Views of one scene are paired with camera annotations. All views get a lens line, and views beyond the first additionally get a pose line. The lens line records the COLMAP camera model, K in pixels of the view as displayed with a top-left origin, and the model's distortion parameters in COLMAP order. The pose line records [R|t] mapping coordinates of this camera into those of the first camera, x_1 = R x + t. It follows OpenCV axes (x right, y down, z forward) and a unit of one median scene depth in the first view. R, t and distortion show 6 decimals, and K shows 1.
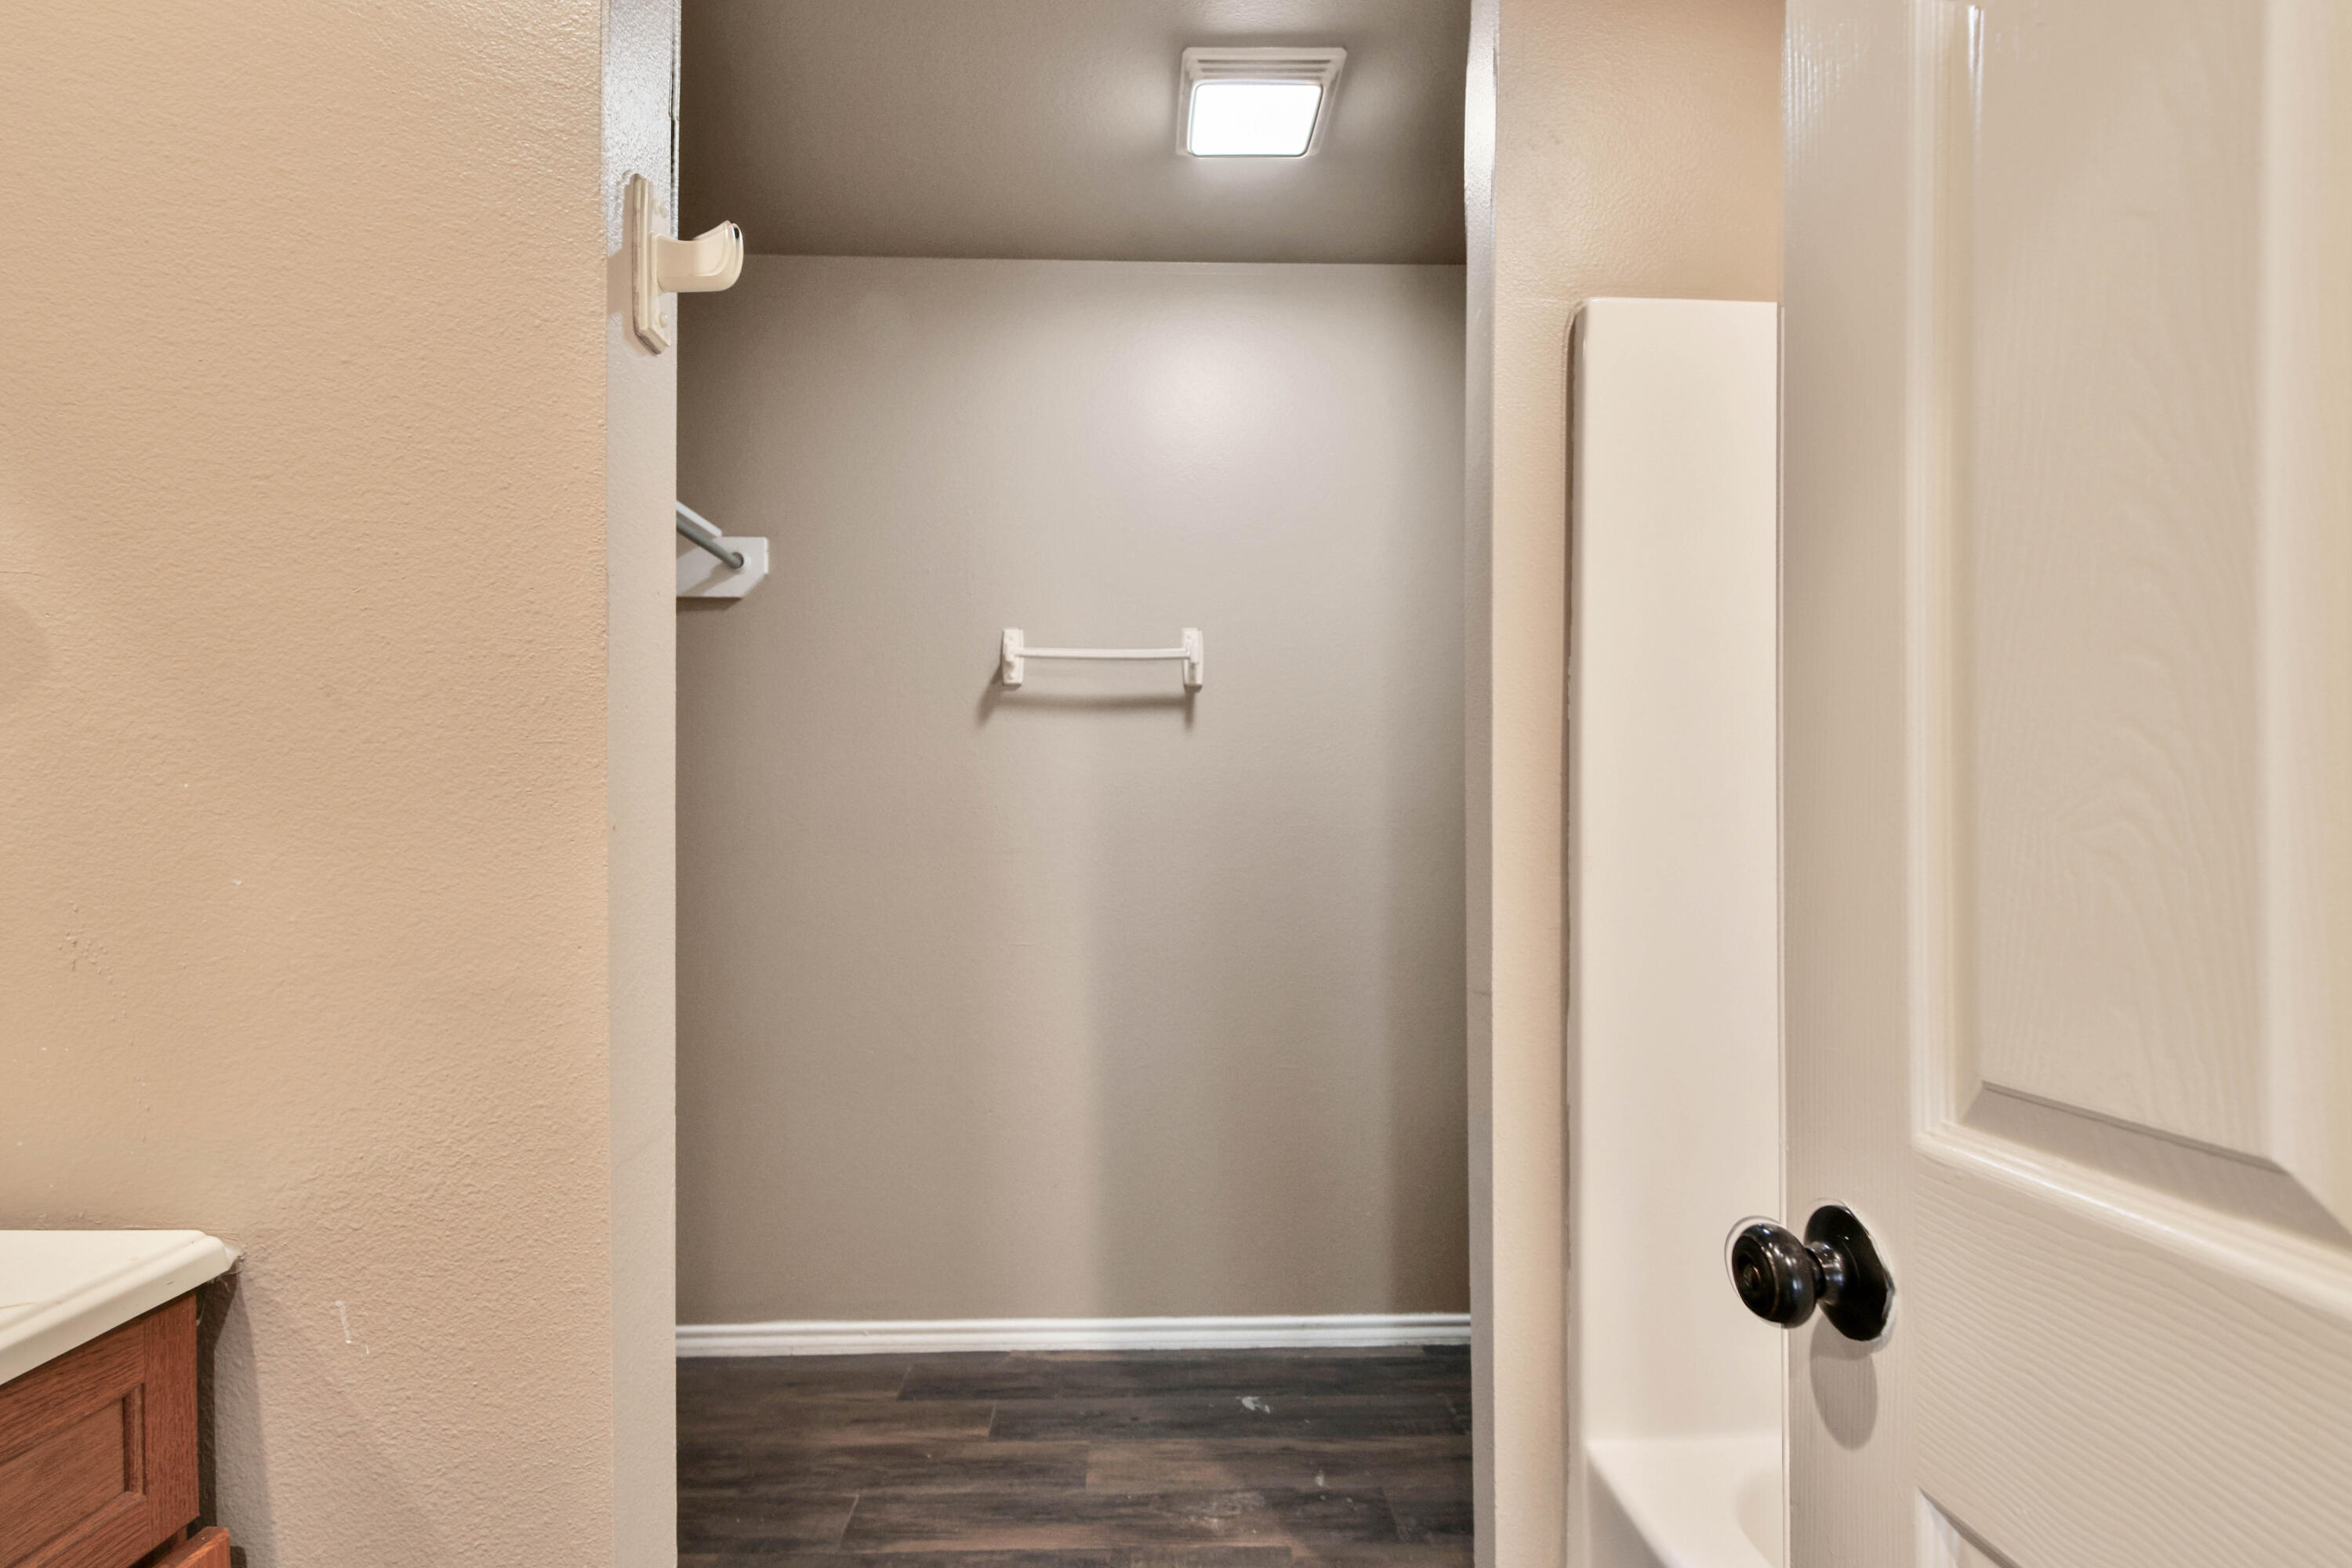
lens RADIAL K [[1078.4, 0, 1179.5], [0, 1078.4, 795.4], [0, 0, 1]] dist [0.002710, -0.018149]
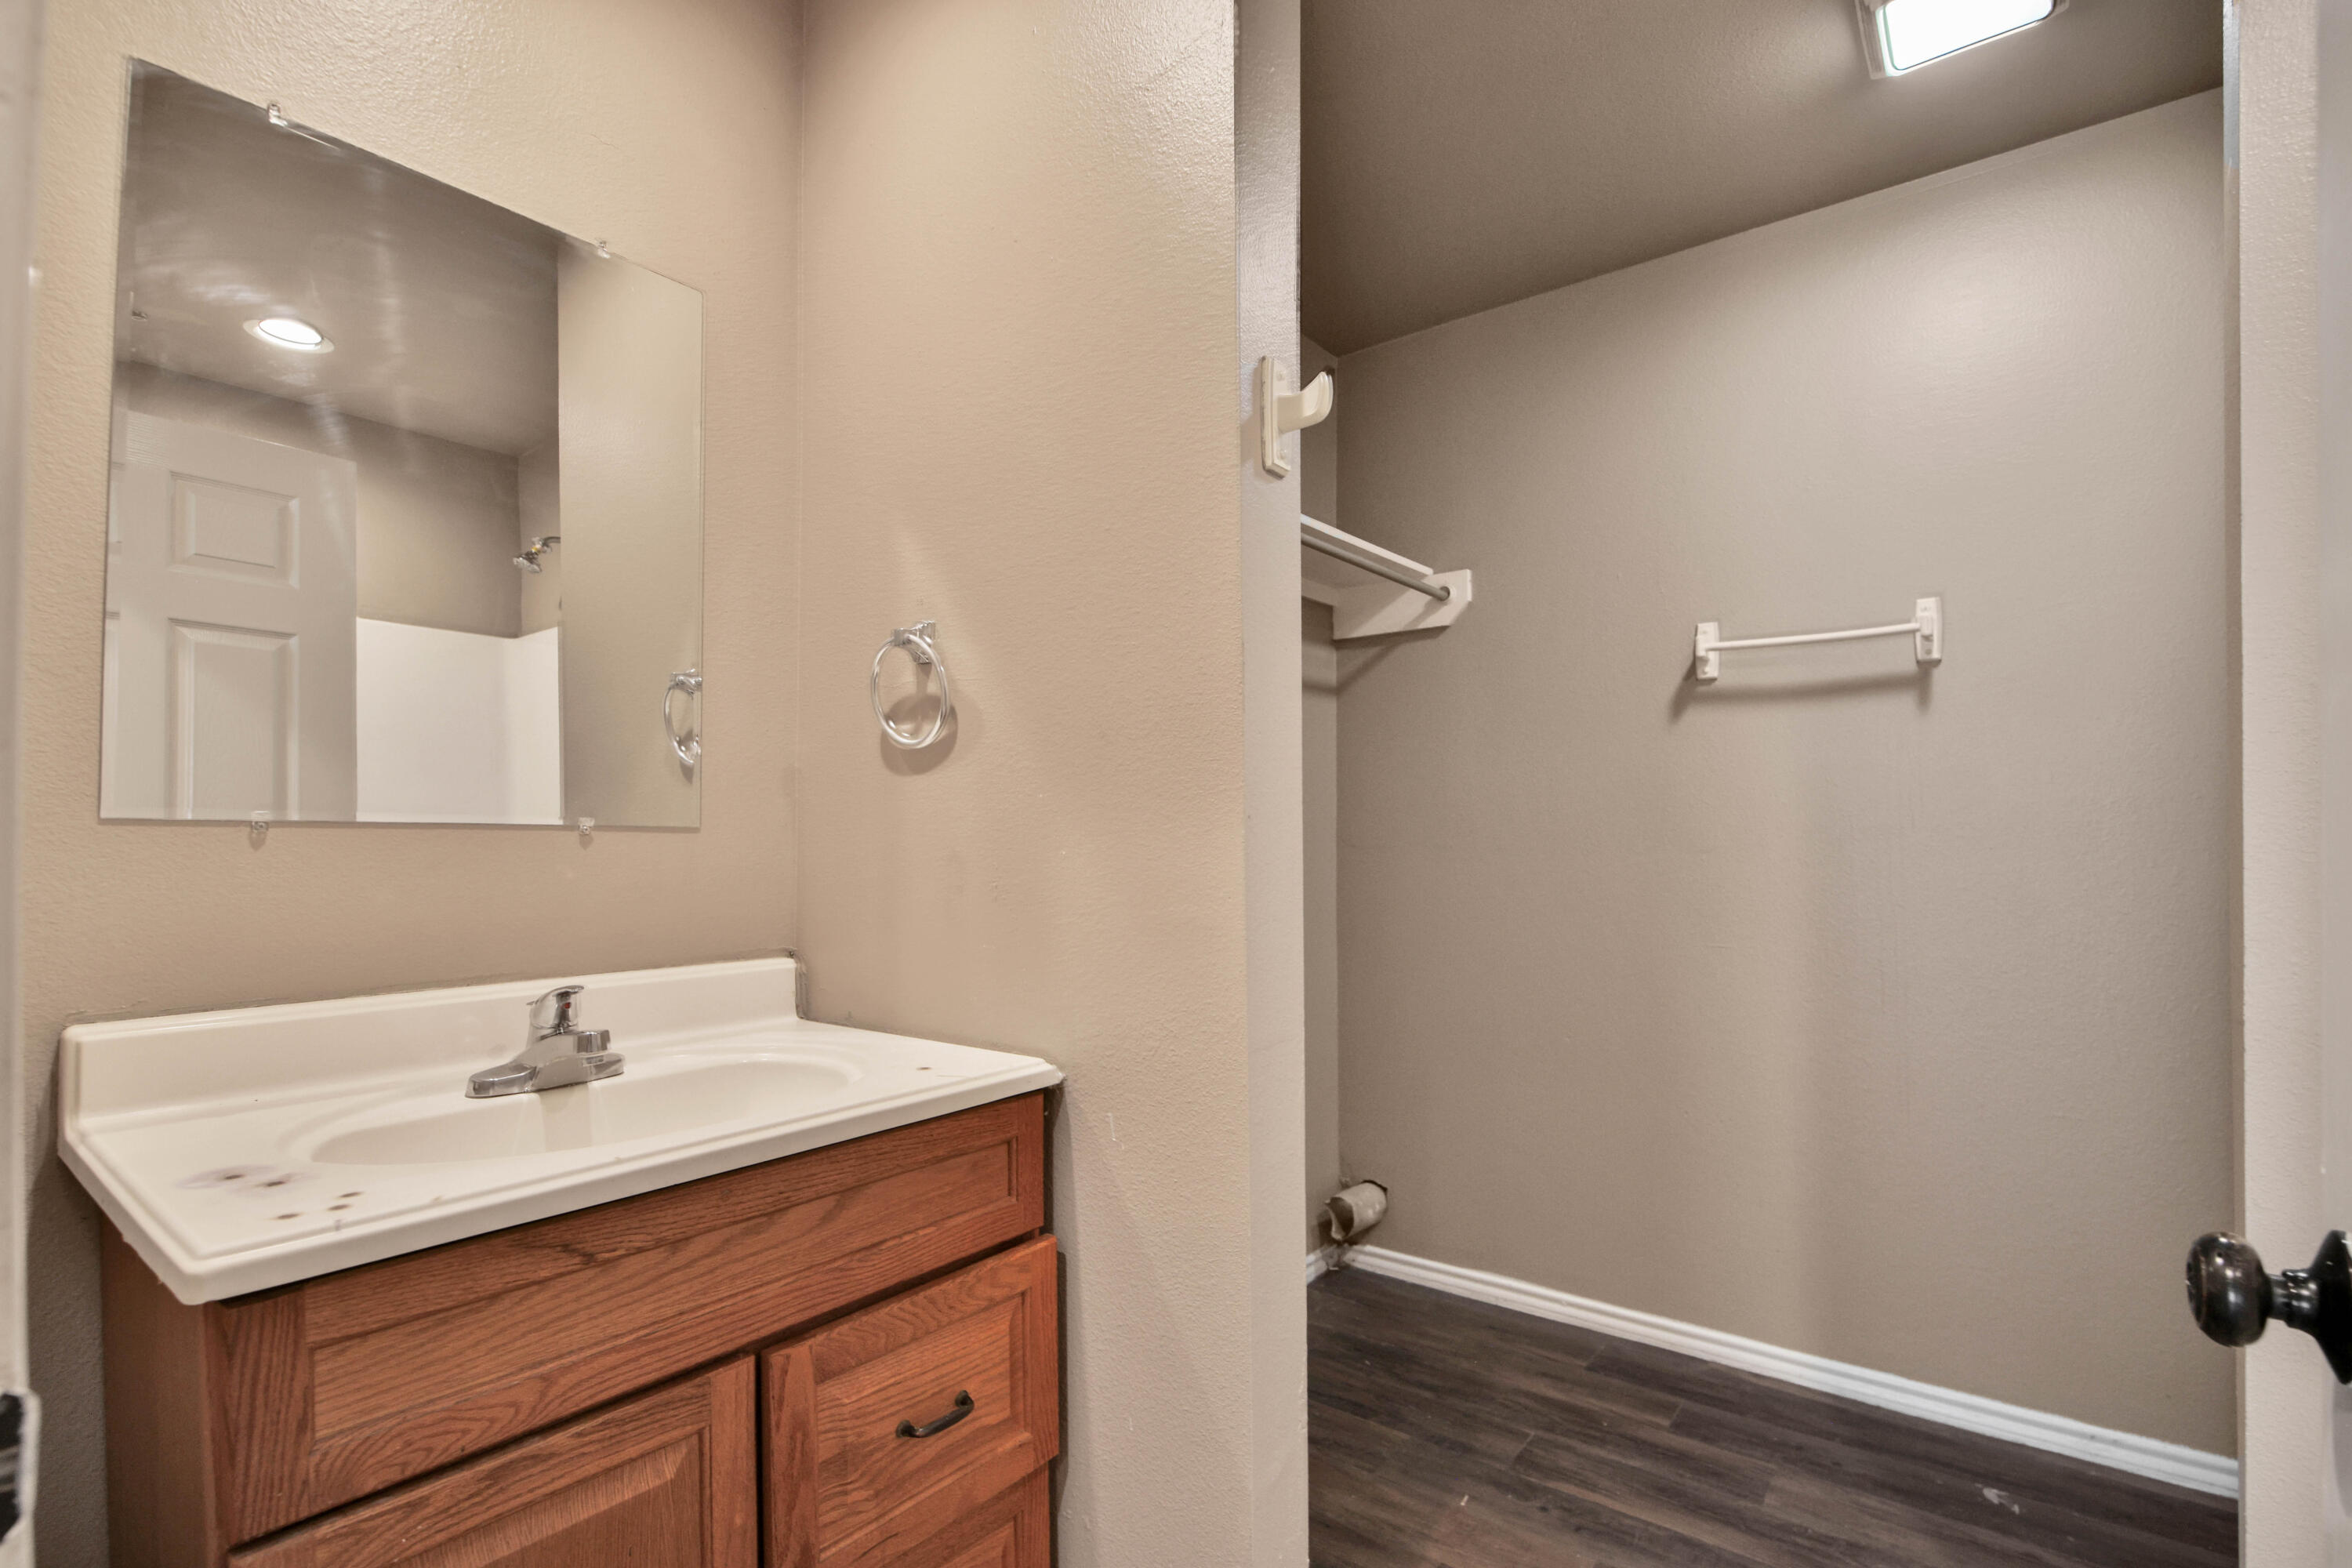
lens RADIAL K [[1103.1, 0, 1176.4], [0, 1103.1, 795.8], [0, 0, 1]] dist [0.003019, -0.008600]
pose [[0.759788, -0.027725, -0.649580, 0.168430], [0.022447, 0.999613, -0.016410, 0.010047], [0.649783, -0.002113, 0.760116, -0.089174]]
